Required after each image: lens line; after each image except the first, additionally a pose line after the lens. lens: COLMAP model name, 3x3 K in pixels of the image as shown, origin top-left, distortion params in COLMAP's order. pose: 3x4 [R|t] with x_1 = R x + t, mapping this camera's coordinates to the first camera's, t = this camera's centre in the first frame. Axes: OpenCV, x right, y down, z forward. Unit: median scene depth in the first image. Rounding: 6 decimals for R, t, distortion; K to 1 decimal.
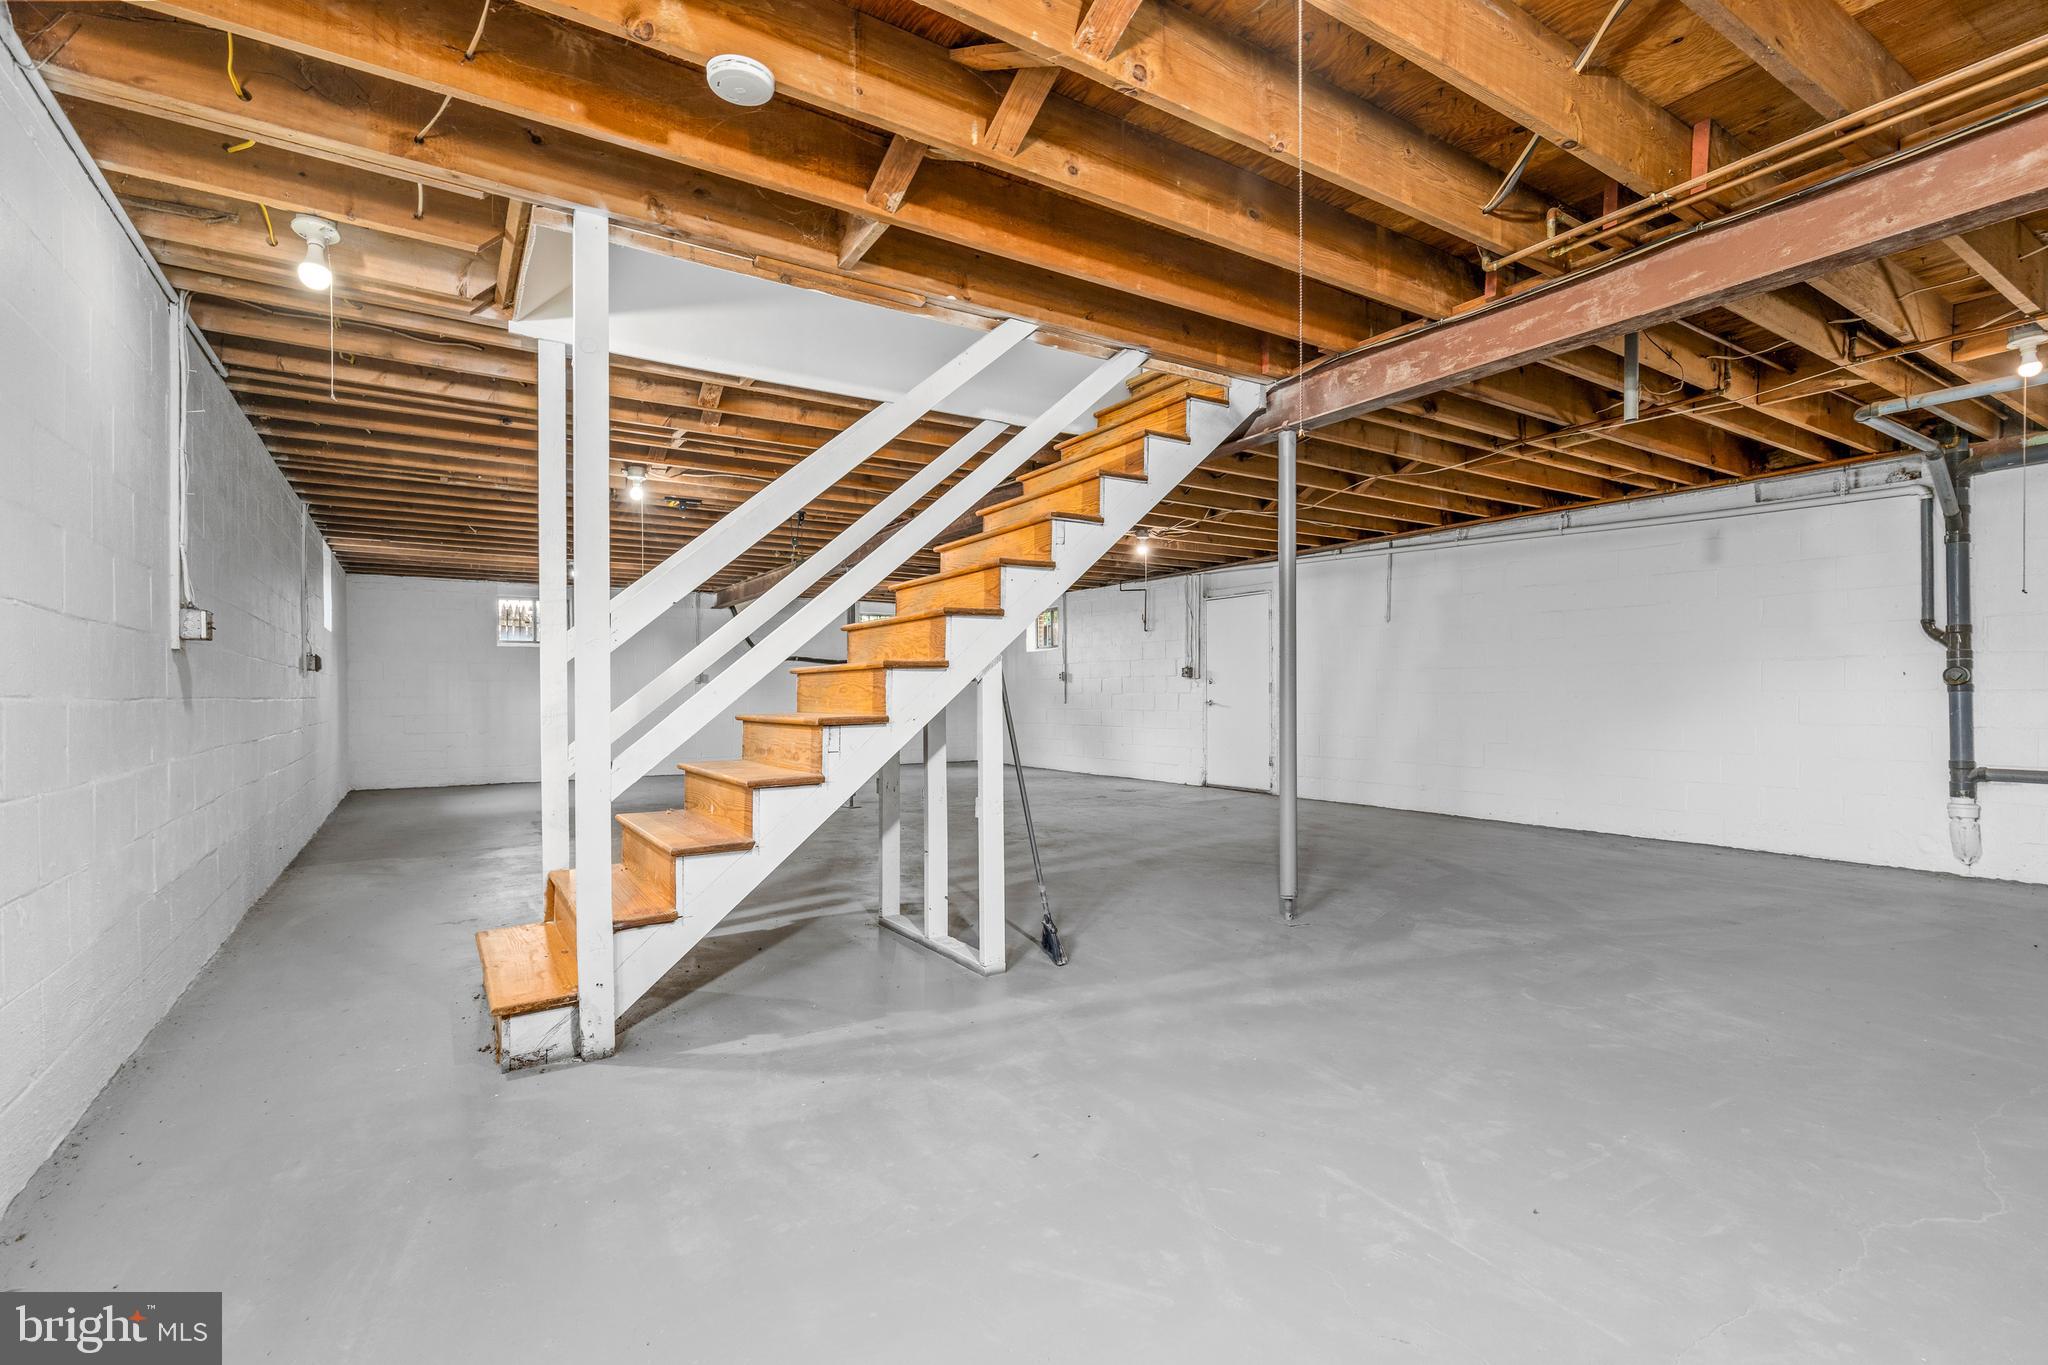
lens RADIAL K [[909.2, 0, 1021.7], [0, 909.2, 687.7], [0, 0, 1]] dist [0.004095, 0.000623]
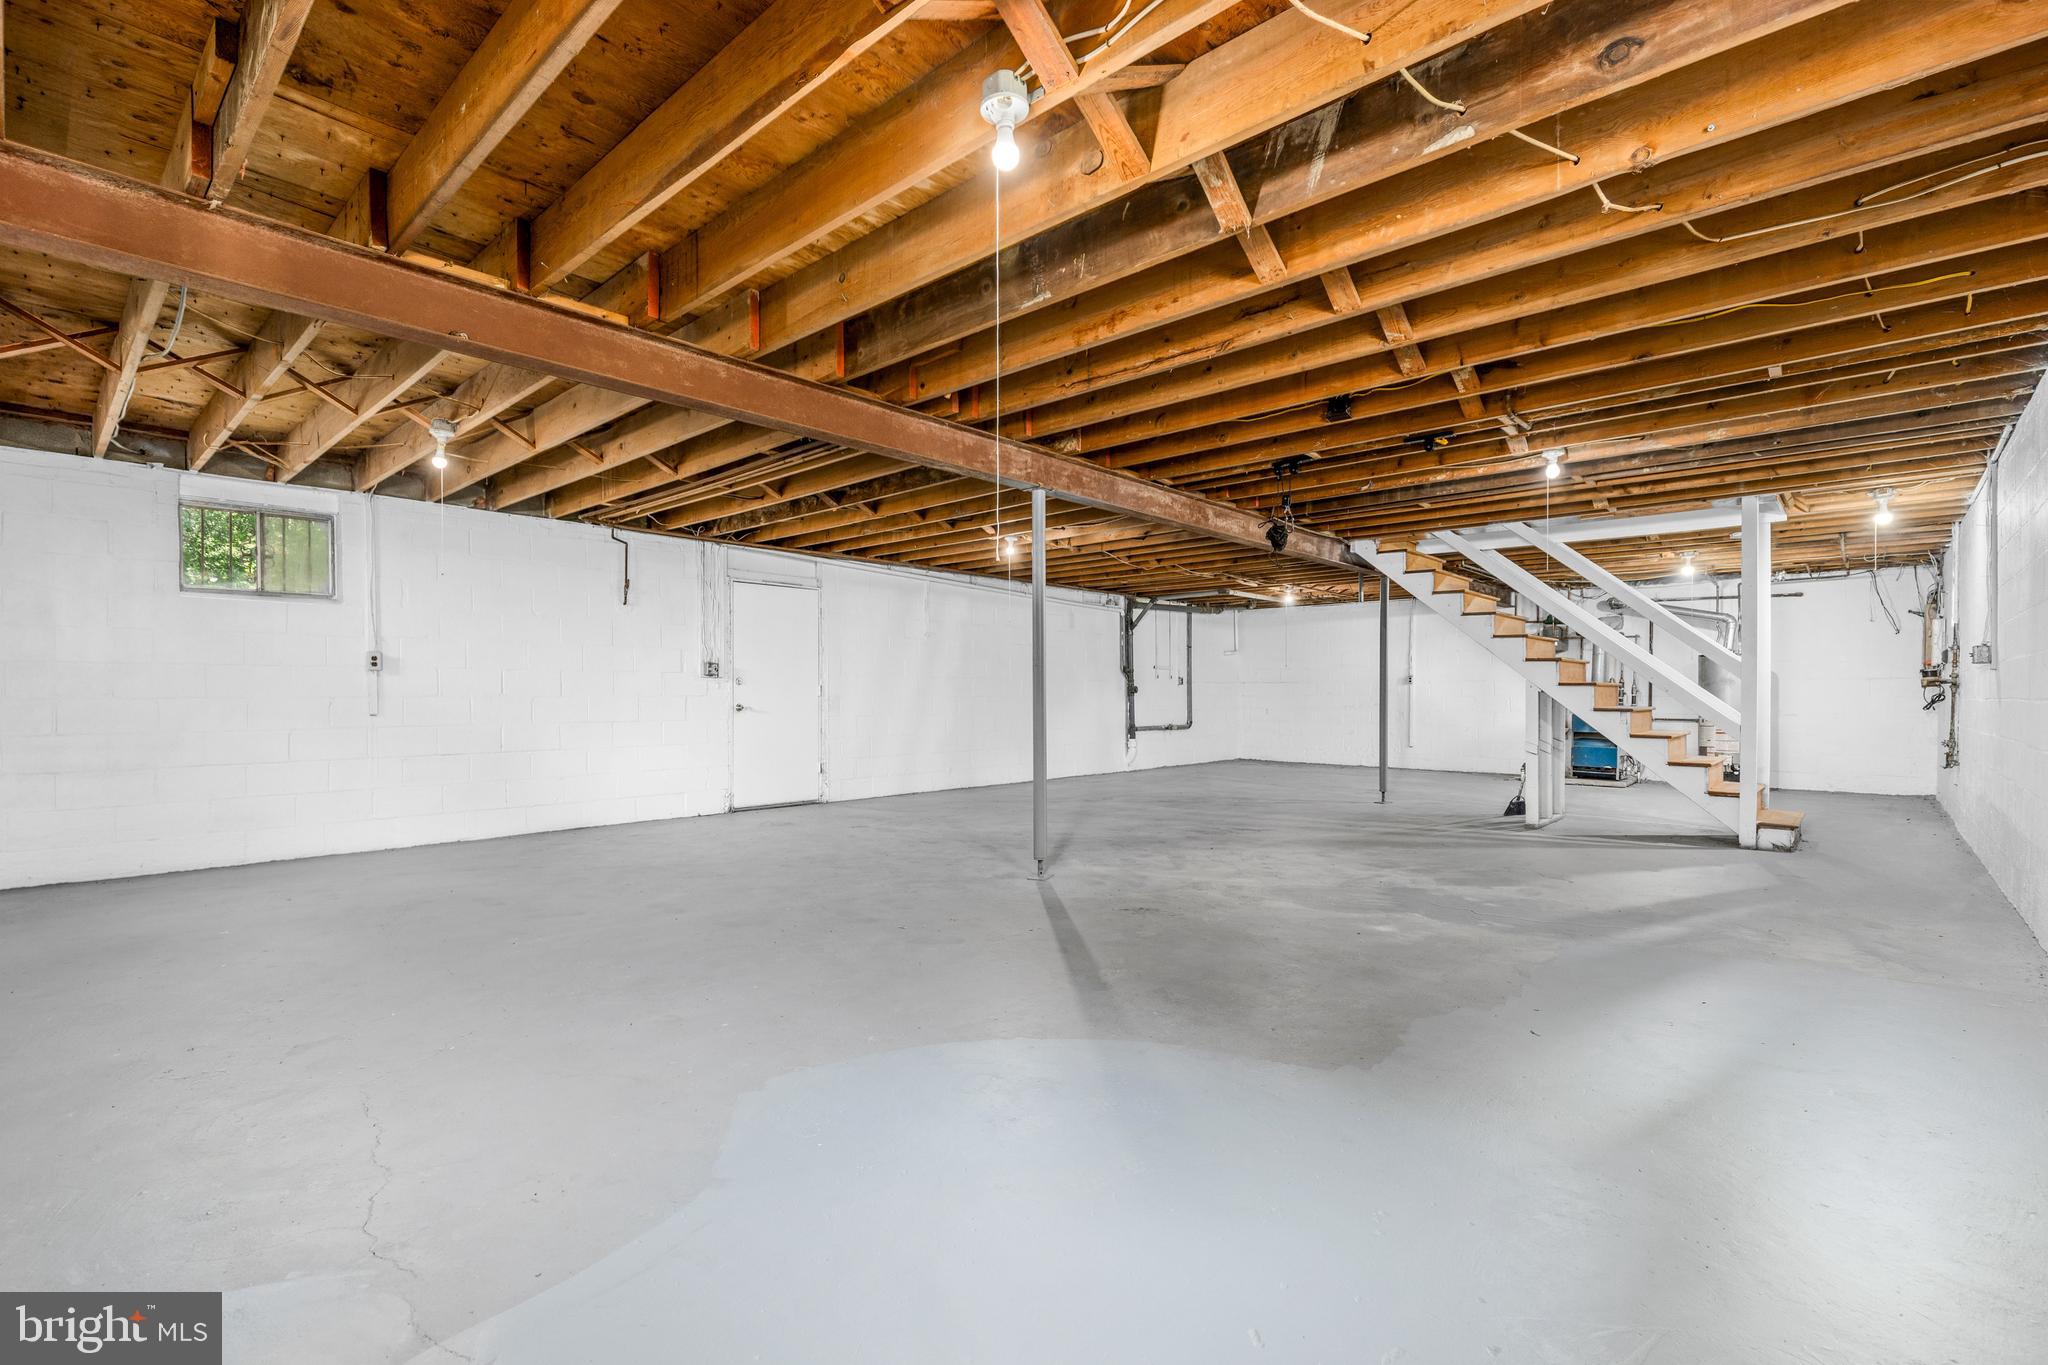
lens RADIAL K [[909.2, 0, 1023.0], [0, 909.2, 691.6], [0, 0, 1]] dist [0.004095, 0.000623]
pose [[-0.261148, 0.015575, 0.965173, -0.646352], [0.001240, 0.999874, -0.015799, 0.014750], [-0.965298, -0.002929, -0.261135, 0.963264]]
